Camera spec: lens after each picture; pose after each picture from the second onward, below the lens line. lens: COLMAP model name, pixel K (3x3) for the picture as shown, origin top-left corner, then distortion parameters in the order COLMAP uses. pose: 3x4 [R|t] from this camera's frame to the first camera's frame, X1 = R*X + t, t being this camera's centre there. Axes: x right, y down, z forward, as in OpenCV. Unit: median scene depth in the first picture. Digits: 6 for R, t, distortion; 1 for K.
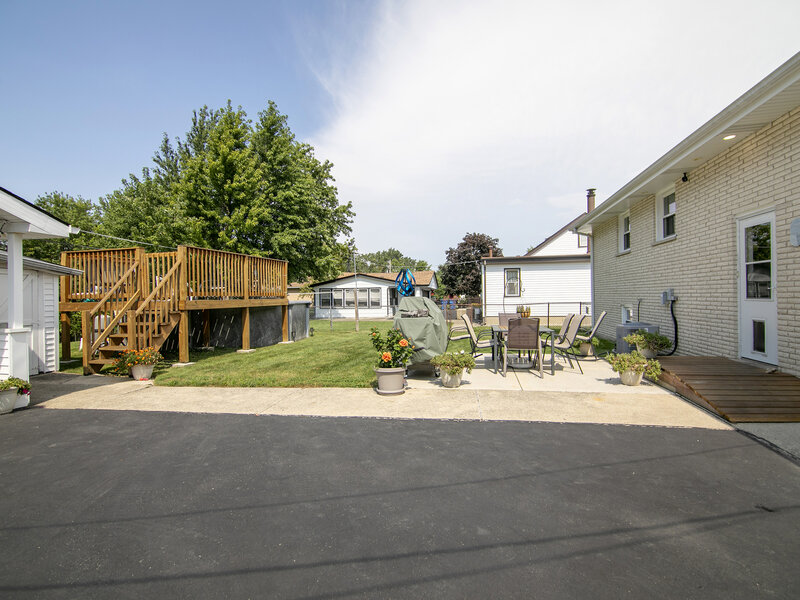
lens RADIAL K [[399.8, 0, 400.3], [0, 399.8, 297.4], [0, 0, 1]] dist [0.000444, -0.009886]
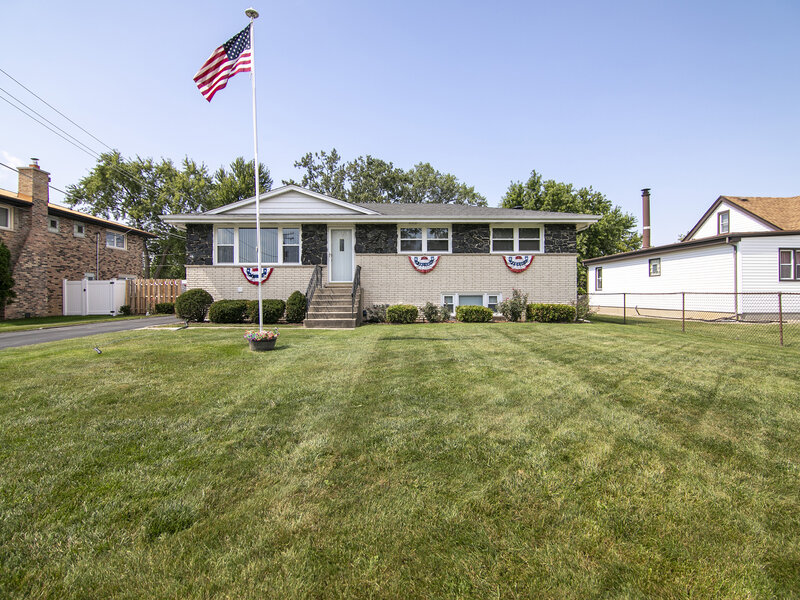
lens RADIAL K [[399.8, 0, 400.3], [0, 399.8, 297.4], [0, 0, 1]] dist [0.000444, -0.009886]
pose [[0.219408, 0.016885, -0.975487, 5.047647], [-0.001529, 0.999855, 0.016963, 0.003519], [0.975632, -0.002230, 0.219402, 0.470705]]
